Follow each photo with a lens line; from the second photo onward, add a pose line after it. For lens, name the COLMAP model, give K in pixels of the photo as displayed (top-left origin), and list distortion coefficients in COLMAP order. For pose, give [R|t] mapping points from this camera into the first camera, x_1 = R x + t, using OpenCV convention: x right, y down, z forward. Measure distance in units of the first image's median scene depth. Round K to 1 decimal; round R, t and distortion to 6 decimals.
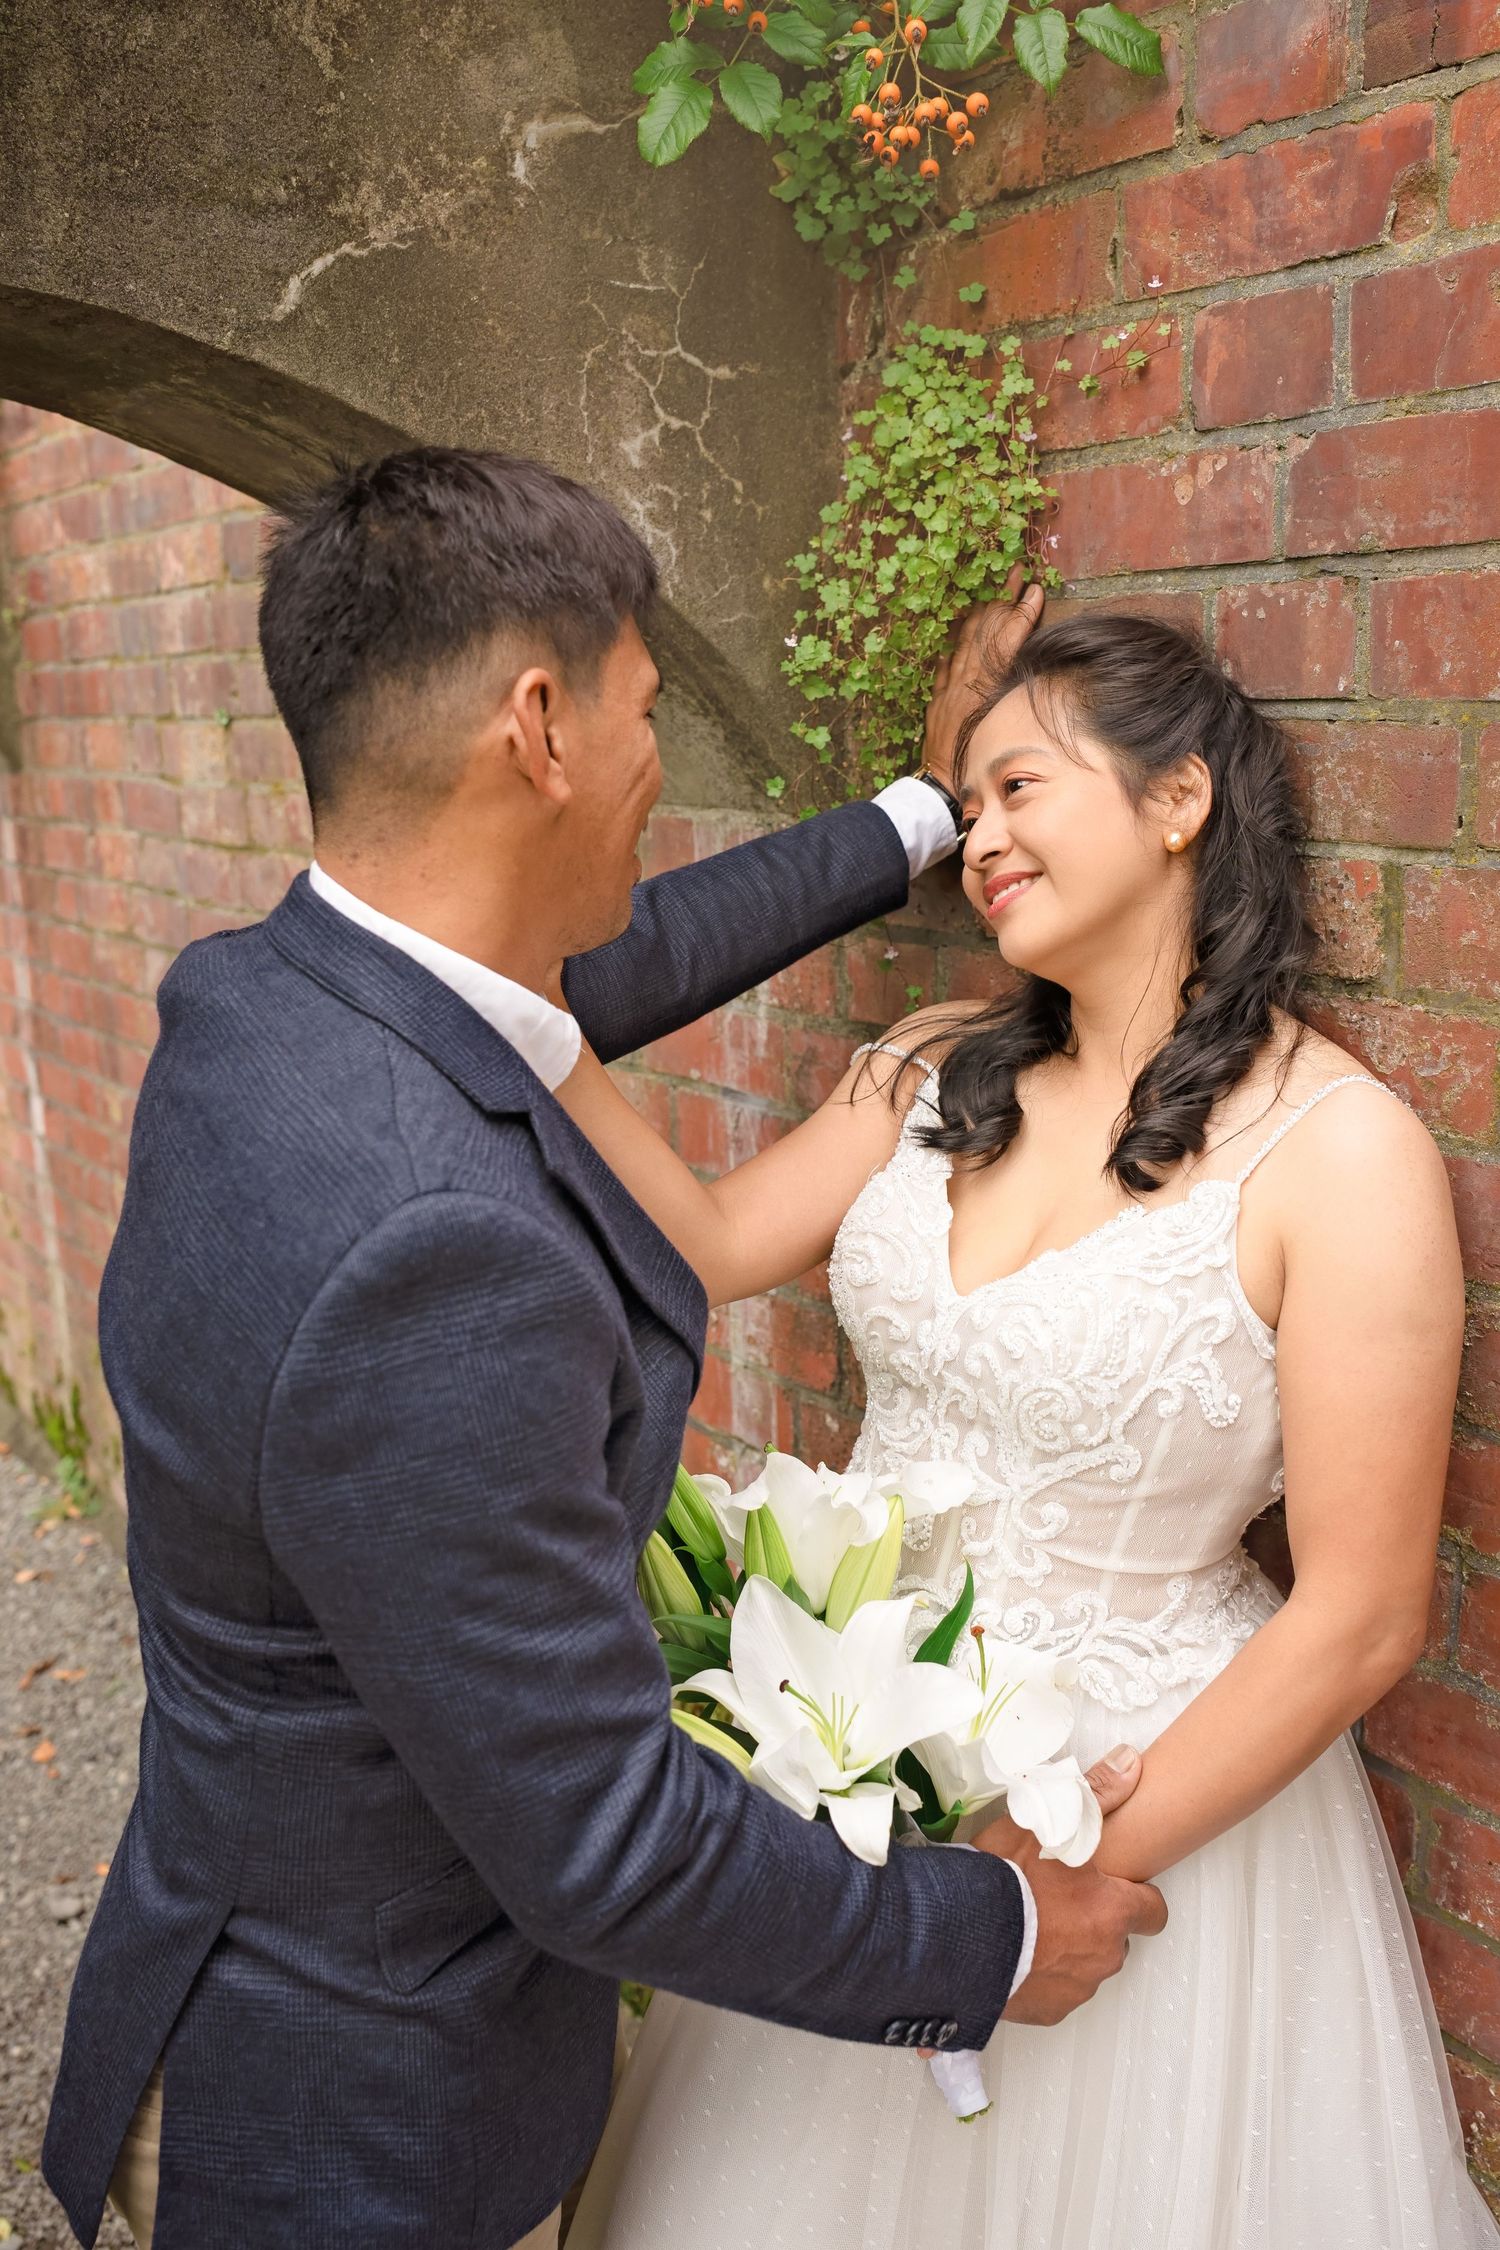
lens RADIAL K [[2052.1, 0, 750.0], [0, 2052.1, 1125.0], [0, 0, 1]] dist [-0.000177, 0.015591]
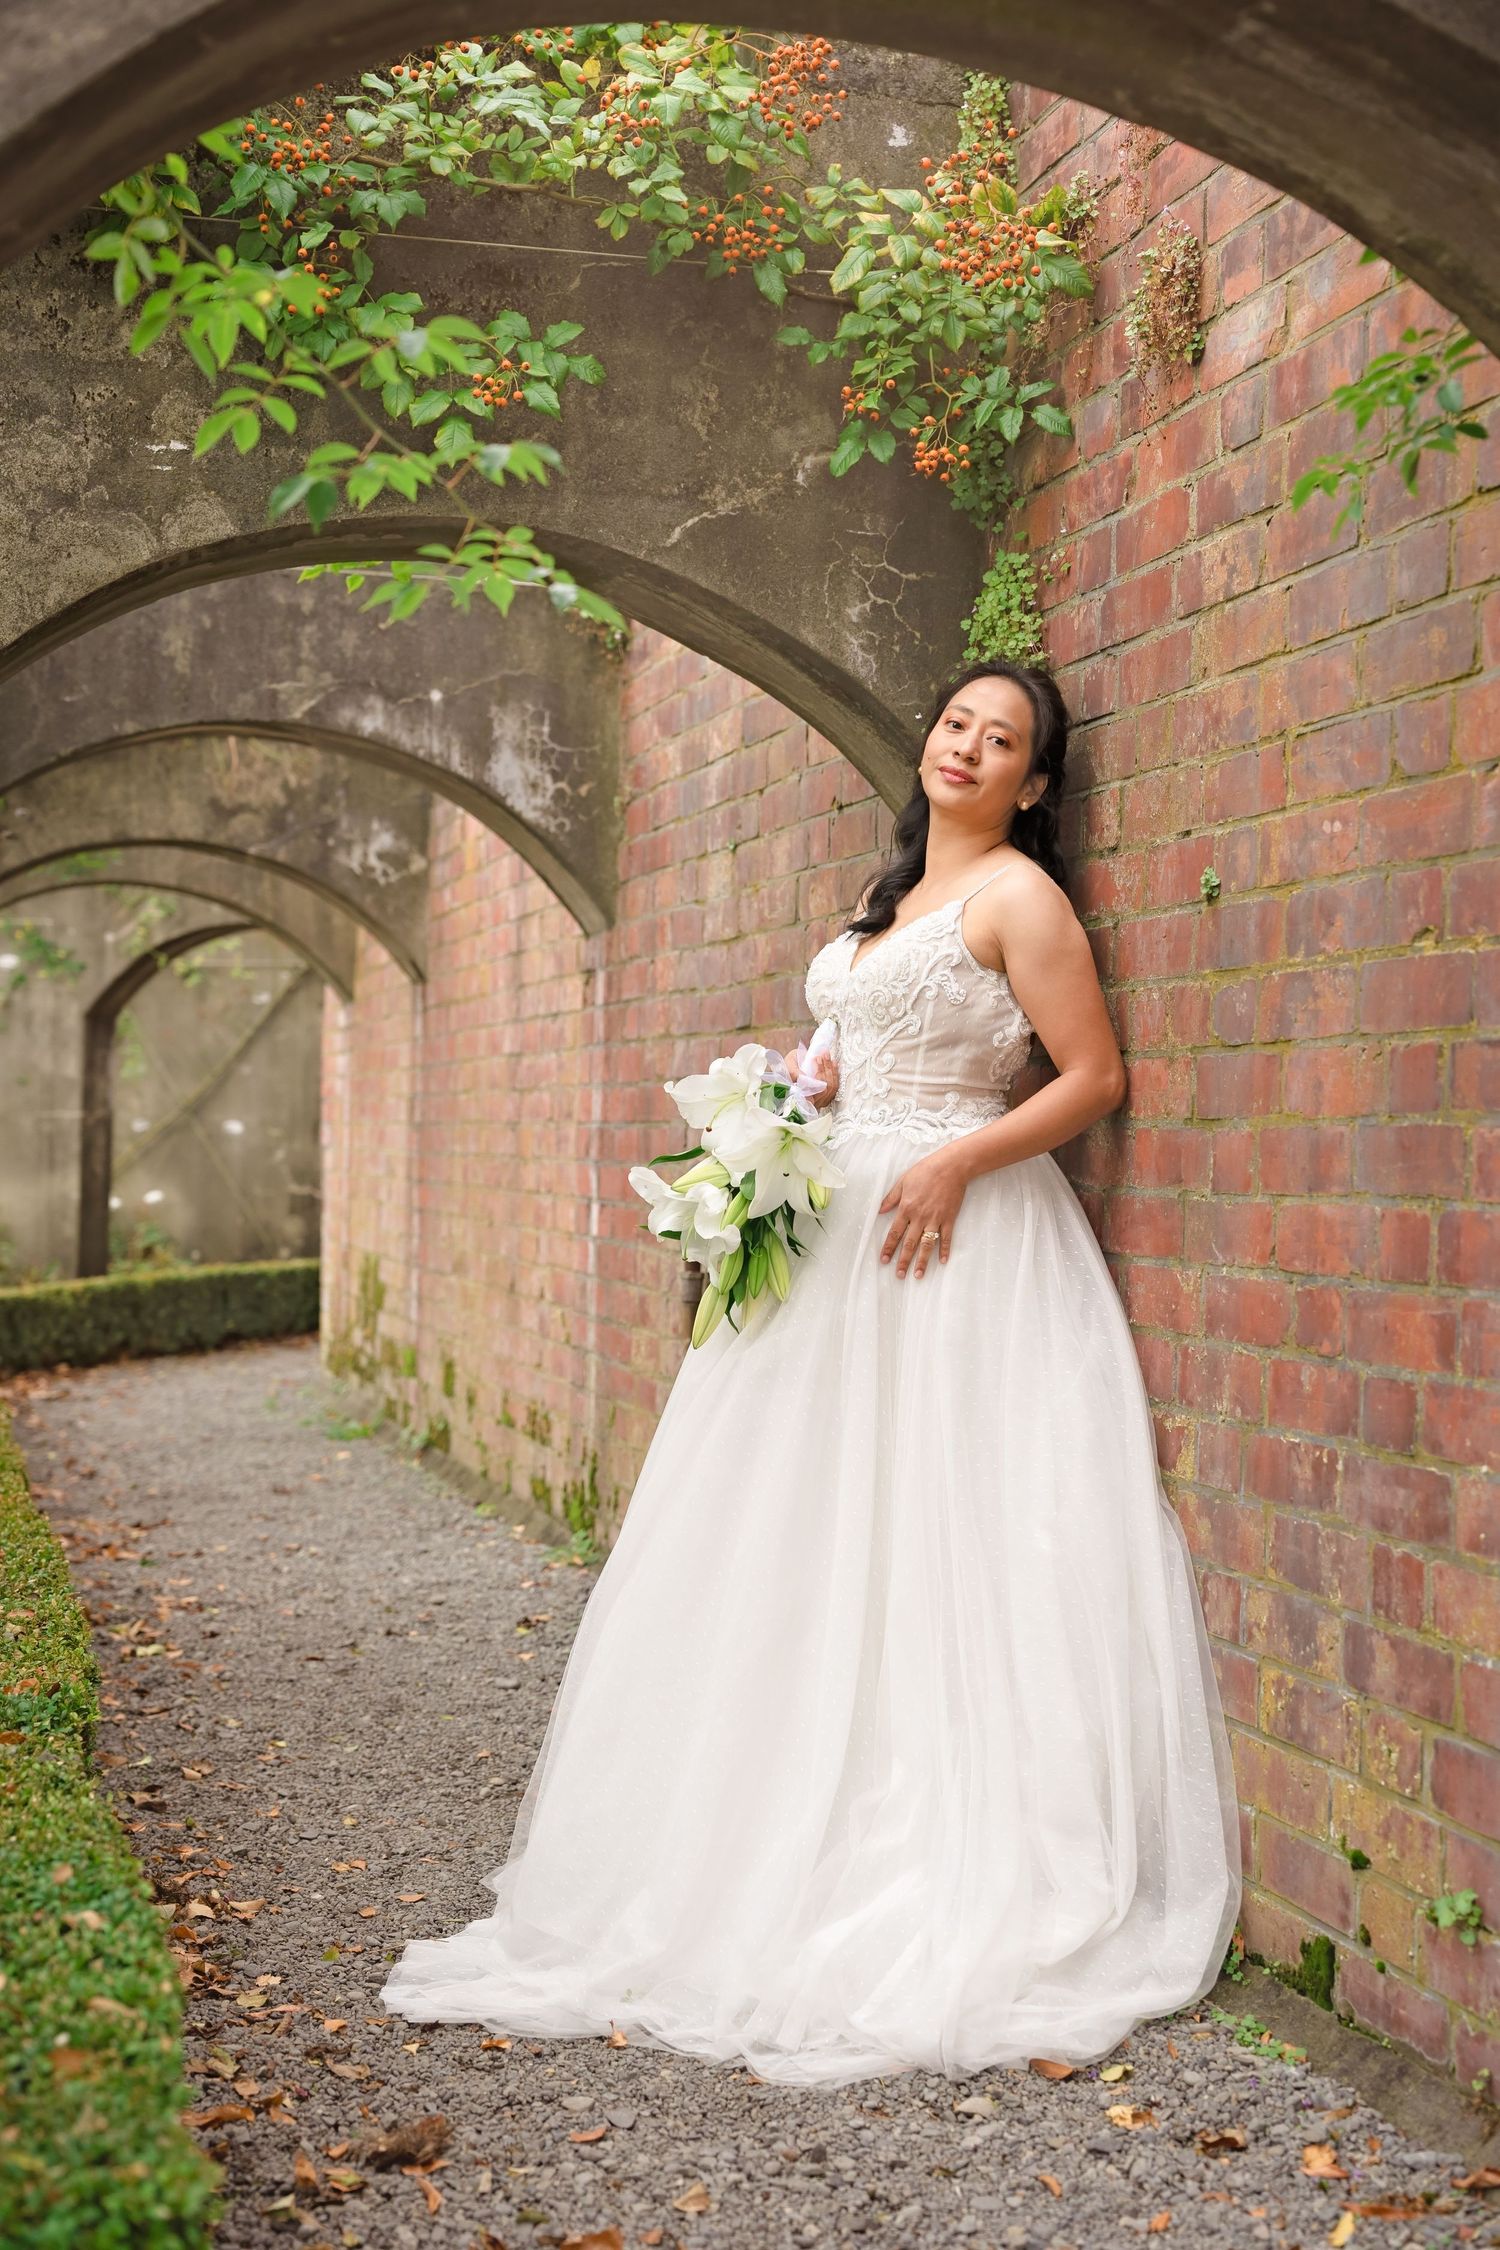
lens RADIAL K [[2653.4, 0, 750.0], [0, 2653.4, 1125.0], [0, 0, 1]] dist [0.014664, 0.003934]
pose [[0.945982, 0.064311, -0.317777, 0.678485], [-0.122721, 0.978229, -0.167353, 0.574116], [0.300096, 0.197310, 0.933280, -1.268863]]
